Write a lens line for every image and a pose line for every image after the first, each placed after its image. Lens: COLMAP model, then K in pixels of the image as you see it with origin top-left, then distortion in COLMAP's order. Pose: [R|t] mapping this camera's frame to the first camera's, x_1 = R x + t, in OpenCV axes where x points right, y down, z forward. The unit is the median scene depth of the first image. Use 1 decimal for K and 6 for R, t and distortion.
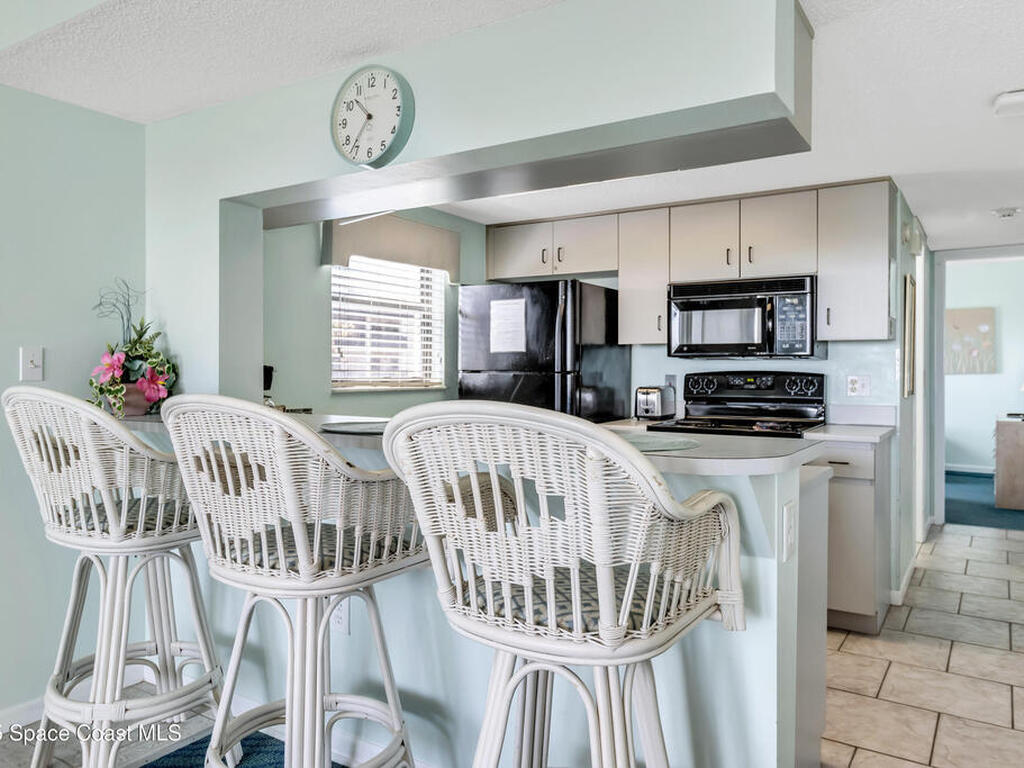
lens RADIAL K [[724.5, 0, 511.9], [0, 724.5, 380.1], [0, 0, 1]] dist [0.006976, 0.001819]
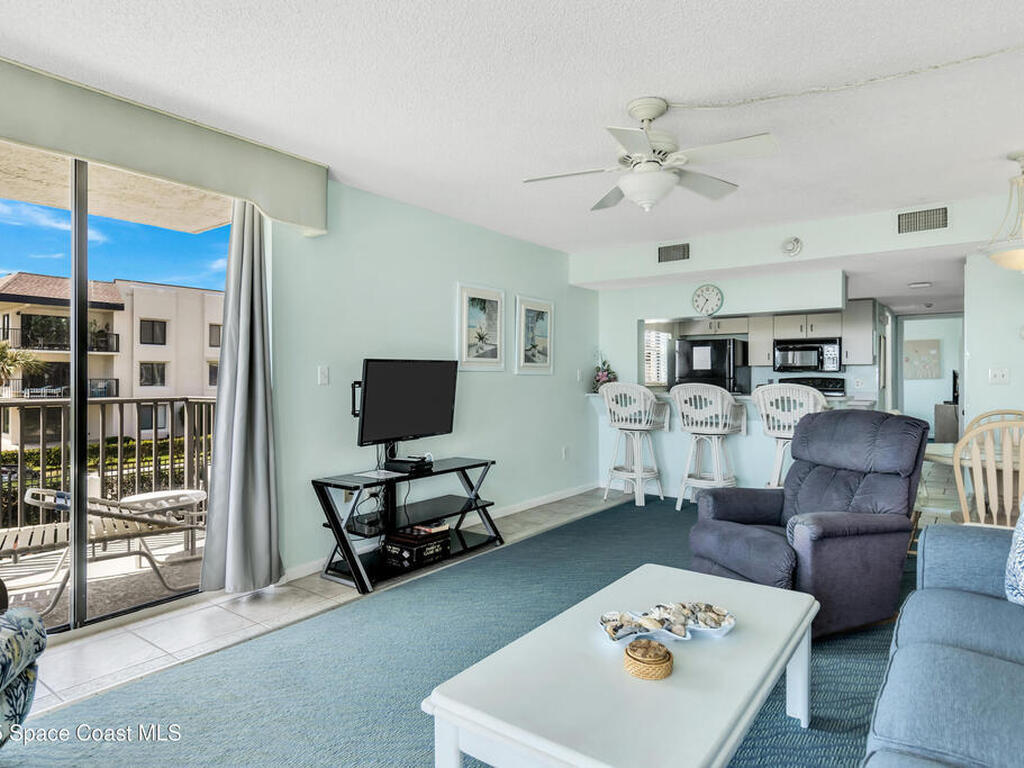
lens RADIAL K [[597.1, 0, 511.9], [0, 597.1, 383.6], [0, 0, 1]] dist [-0.001974, -0.000466]
pose [[0.997443, -0.000983, -0.071455, -0.484522], [0.000705, 0.999992, -0.003925, 0.013252], [0.071458, 0.003864, 0.997436, -0.961361]]
